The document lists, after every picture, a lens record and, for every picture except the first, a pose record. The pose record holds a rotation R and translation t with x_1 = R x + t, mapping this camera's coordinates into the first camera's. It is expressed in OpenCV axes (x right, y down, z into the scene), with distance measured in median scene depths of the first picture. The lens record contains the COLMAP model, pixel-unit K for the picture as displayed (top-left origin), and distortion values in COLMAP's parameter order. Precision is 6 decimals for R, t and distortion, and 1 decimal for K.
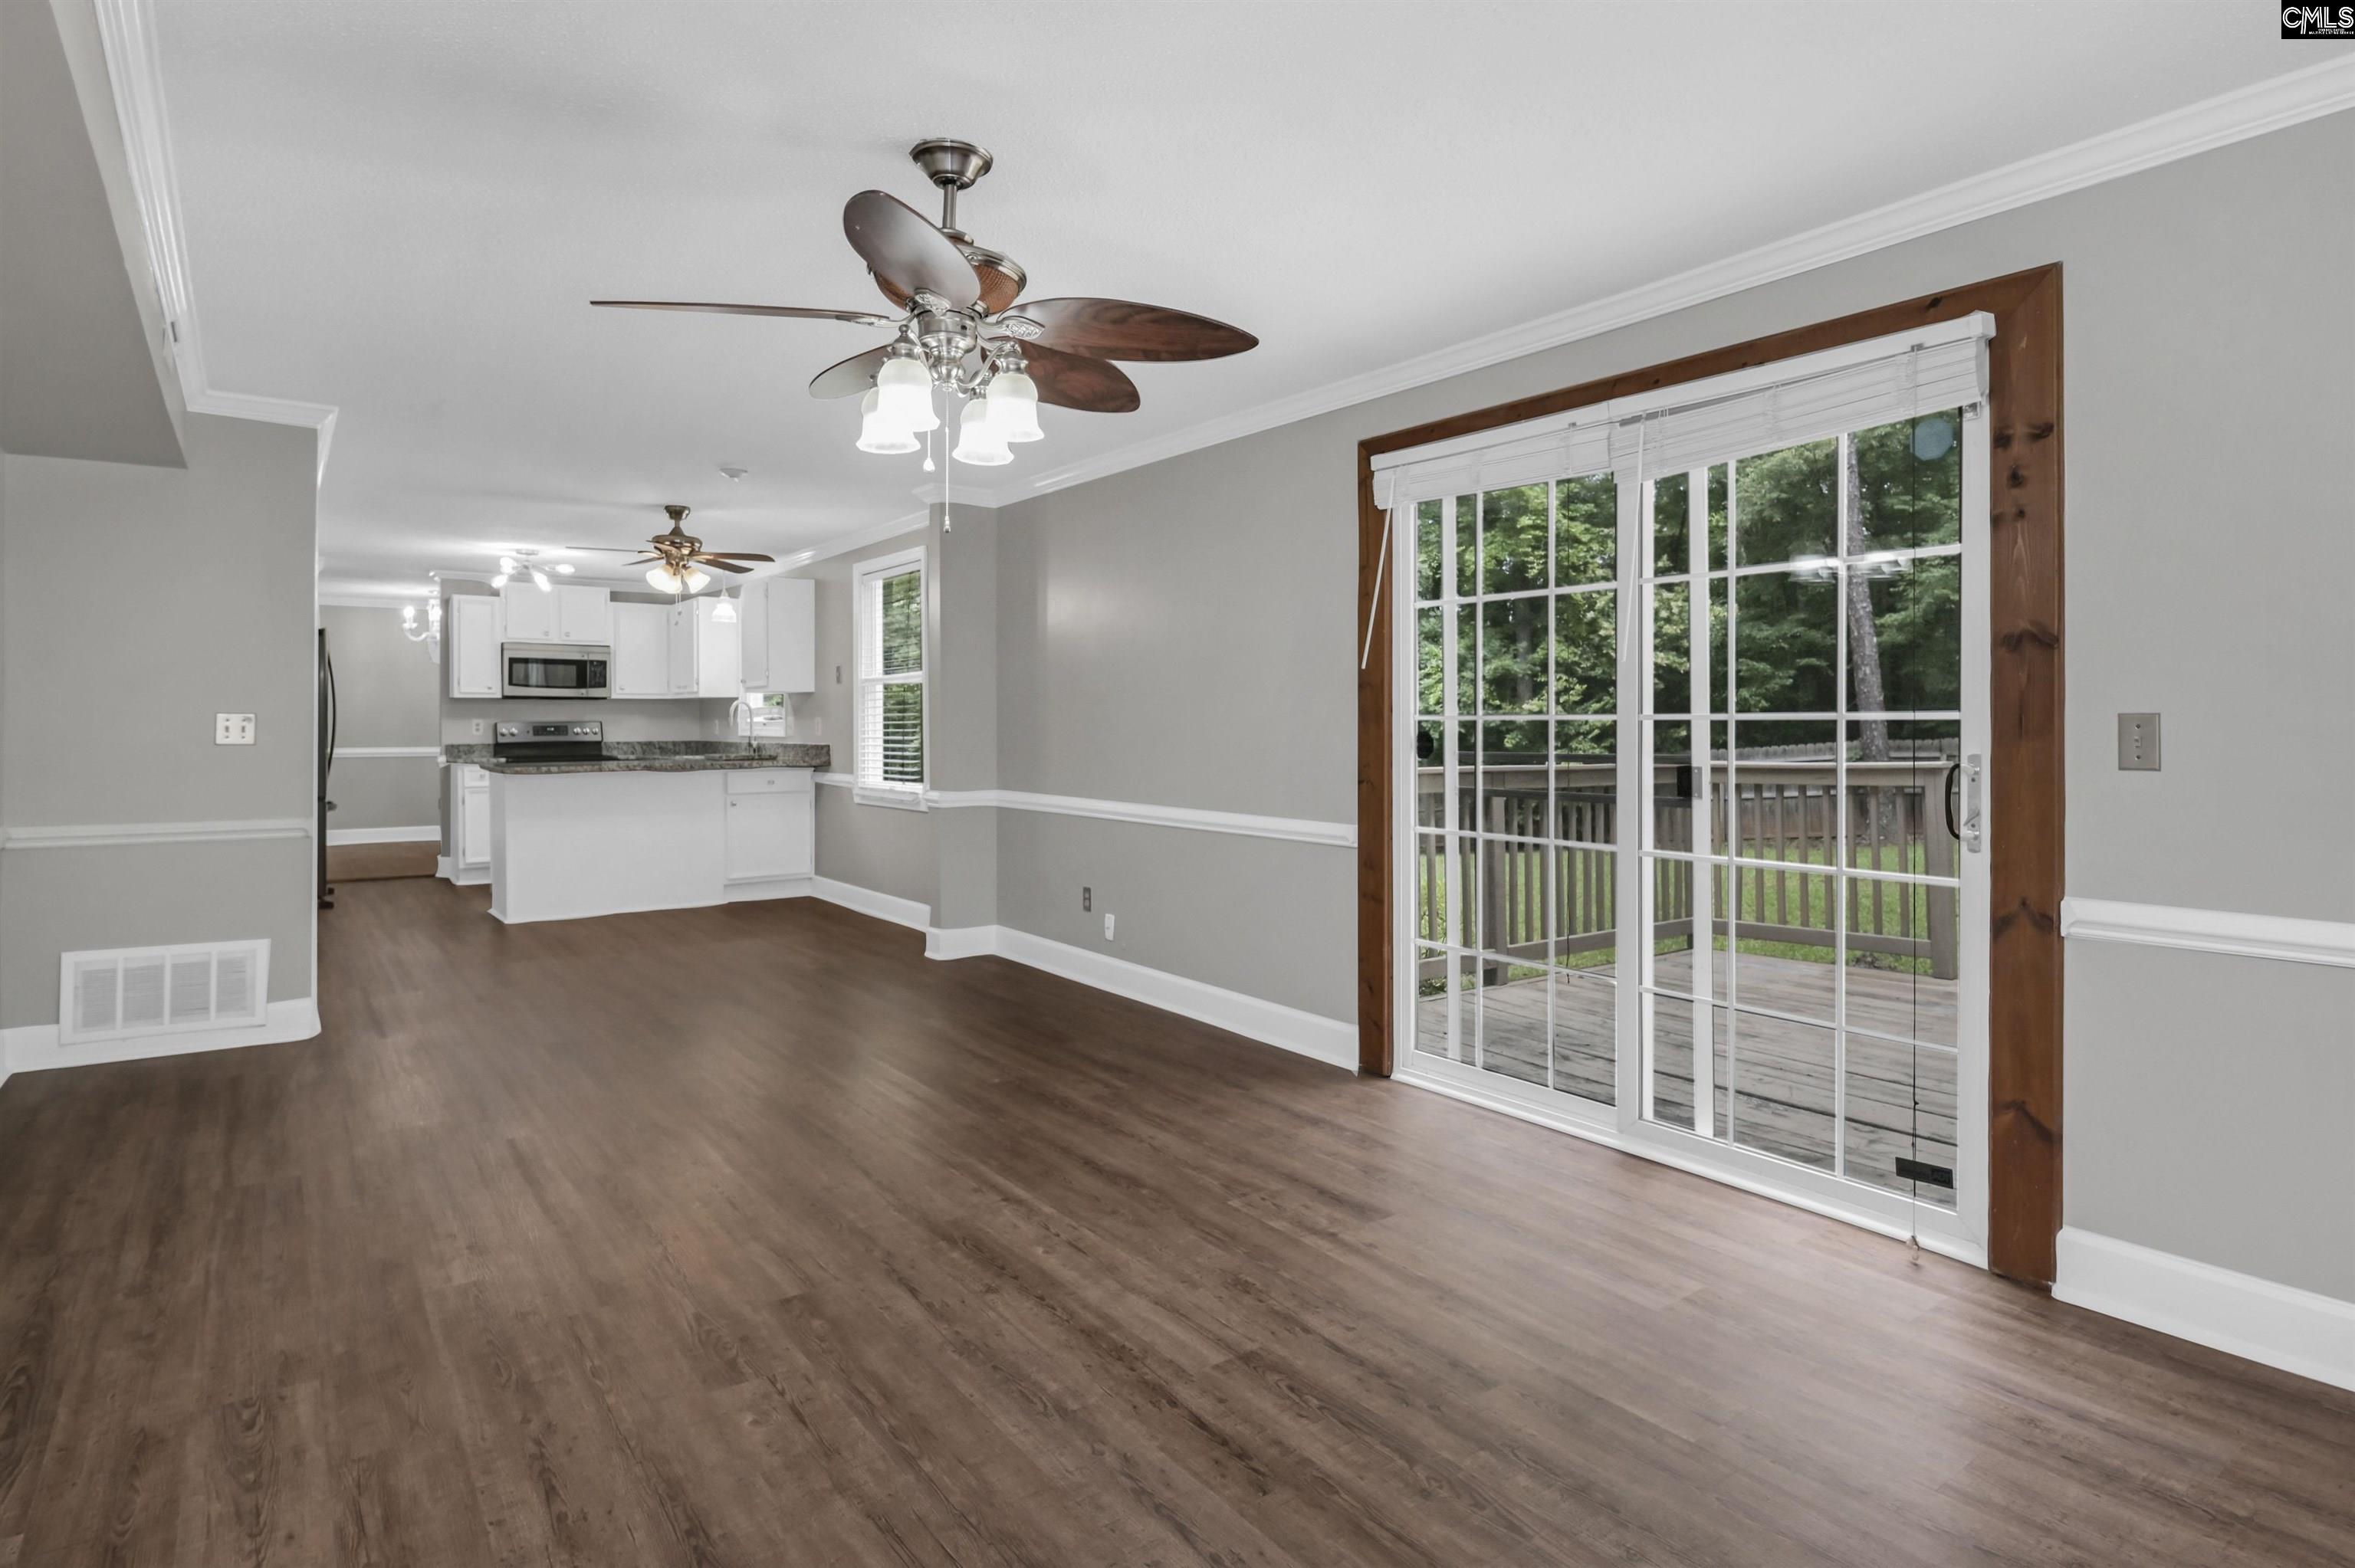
lens RADIAL K [[1342.8, 0, 1227.3], [0, 1342.8, 722.6], [0, 0, 1]] dist [-0.001284, -0.001712]
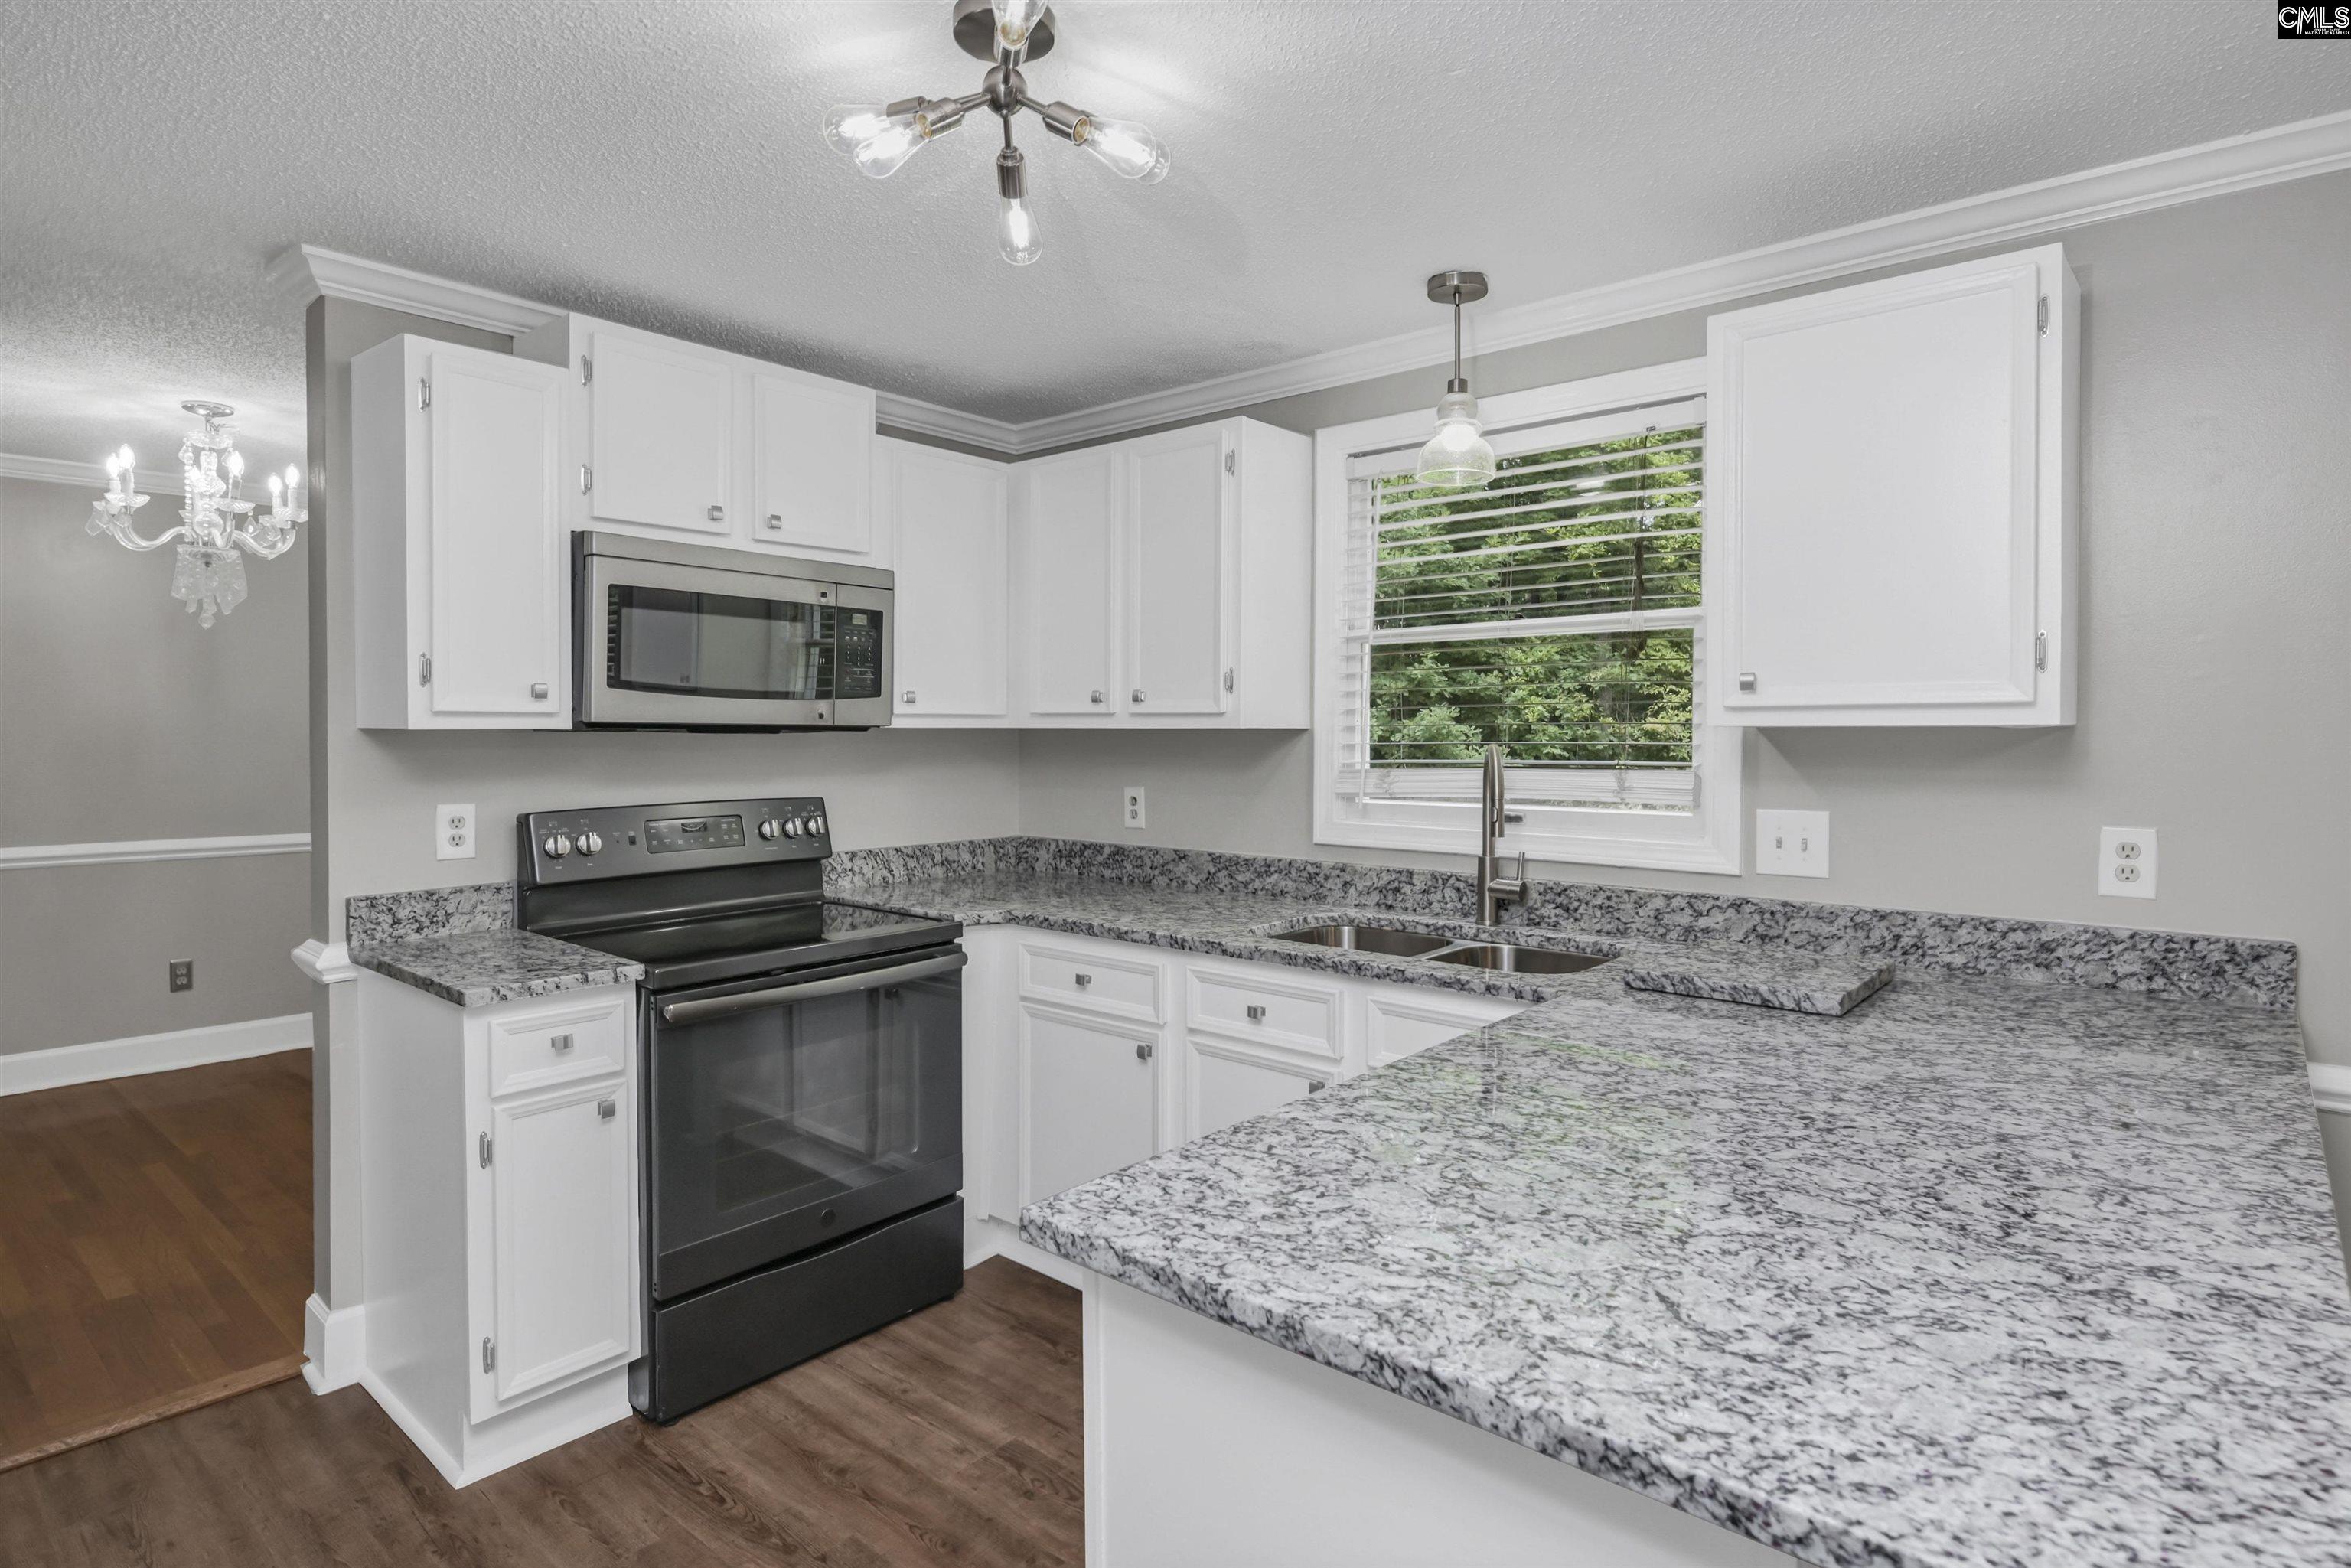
lens RADIAL K [[1213.4, 0, 1195.0], [0, 1213.4, 758.3], [0, 0, 1]] dist [-0.000860, 0.009600]
pose [[0.972474, 0.000306, 0.233010, -0.466551], [-0.004566, 0.999832, 0.017744, -0.017243], [-0.232965, -0.018320, 0.972313, 0.711411]]
